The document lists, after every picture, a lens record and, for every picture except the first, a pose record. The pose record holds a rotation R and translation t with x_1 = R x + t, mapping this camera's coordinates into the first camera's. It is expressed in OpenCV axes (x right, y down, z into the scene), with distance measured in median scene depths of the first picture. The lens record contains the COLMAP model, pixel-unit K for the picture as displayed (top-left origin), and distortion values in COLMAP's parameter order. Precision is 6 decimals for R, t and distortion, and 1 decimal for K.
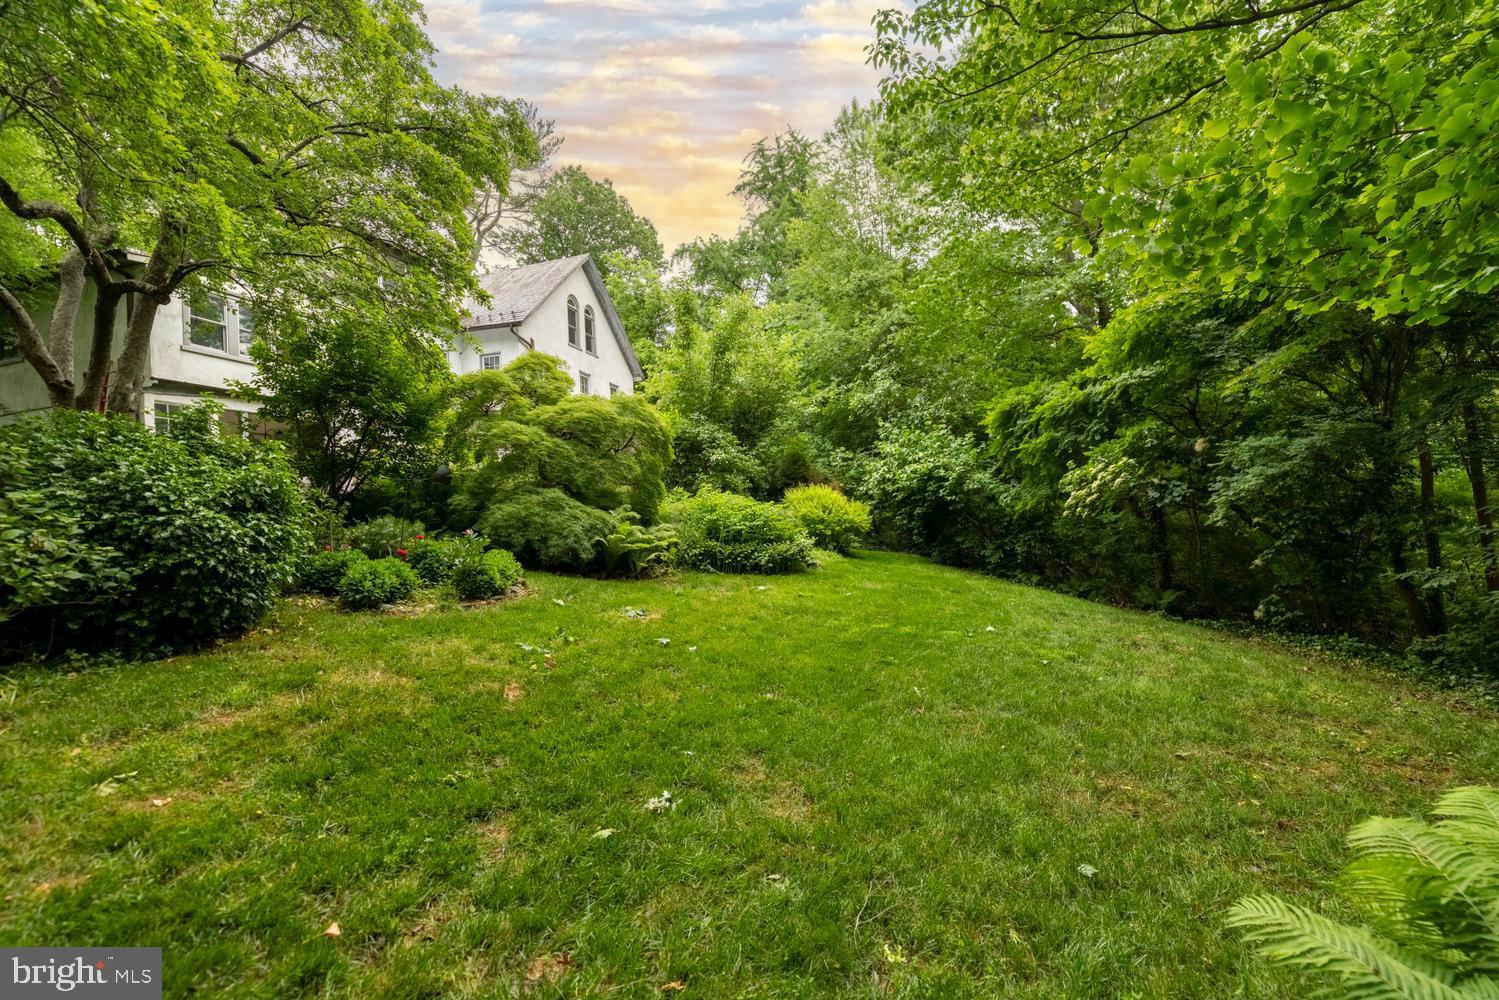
lens RADIAL K [[658.6, 0, 752.5], [0, 658.6, 477.5], [0, 0, 1]] dist [0.012717, -0.000043]
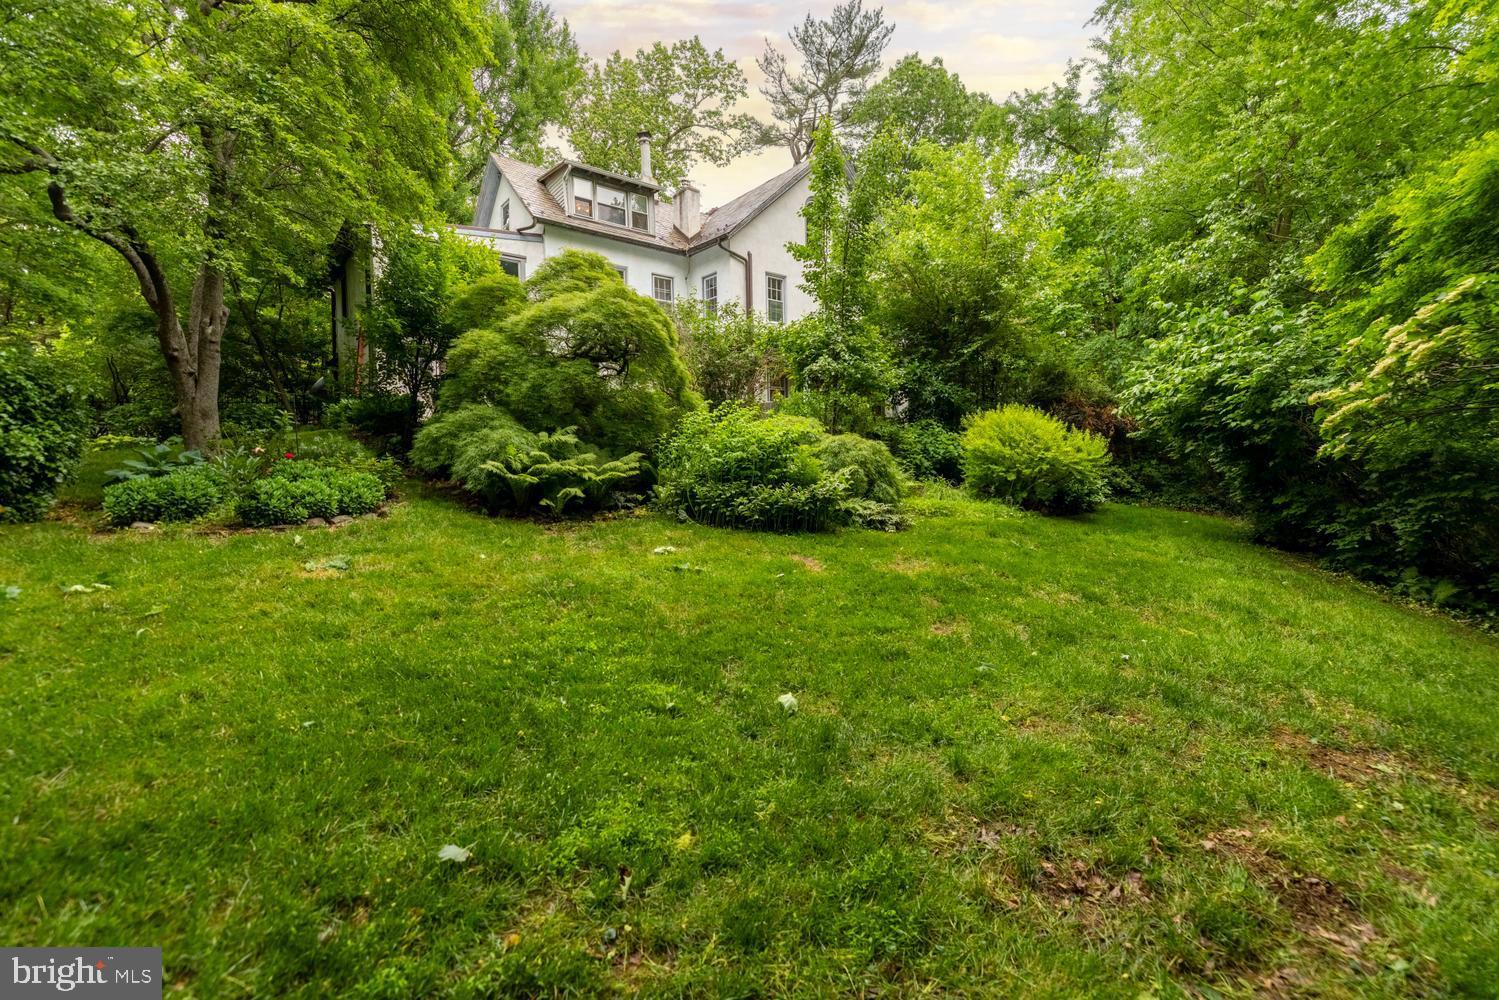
lens RADIAL K [[658.6, 0, 752.5], [0, 658.6, 477.5], [0, 0, 1]] dist [0.012717, -0.000043]
pose [[0.811659, 0.048387, -0.582123, 0.285030], [0.008681, 0.995454, 0.094848, 0.018424], [0.584067, -0.082037, 0.807549, 0.304463]]
